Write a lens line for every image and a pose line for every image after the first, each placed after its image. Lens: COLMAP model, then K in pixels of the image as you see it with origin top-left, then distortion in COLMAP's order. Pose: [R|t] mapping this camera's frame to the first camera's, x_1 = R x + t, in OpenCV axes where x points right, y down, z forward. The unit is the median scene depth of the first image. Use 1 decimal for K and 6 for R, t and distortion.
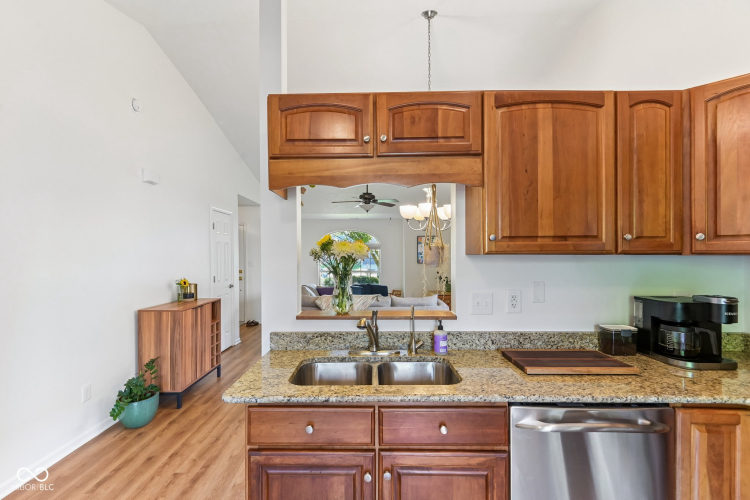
lens RADIAL K [[346.2, 0, 371.1], [0, 346.2, 253.2], [0, 0, 1]] dist [0.008964, -0.001383]
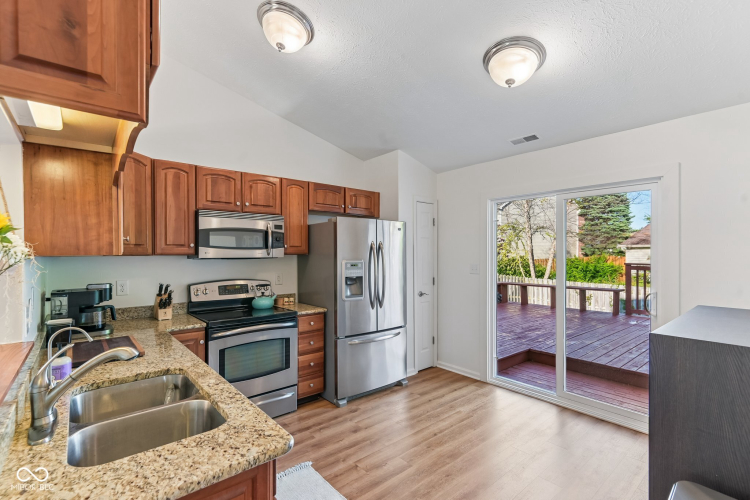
lens RADIAL K [[346.2, 0, 372.6], [0, 346.2, 253.9], [0, 0, 1]] dist [0.008964, -0.001383]
pose [[-0.651903, 0.004723, 0.758287, -0.918178], [0.004154, 0.999988, -0.002657, 0.004293], [-0.758291, 0.001418, -0.651915, 1.117264]]
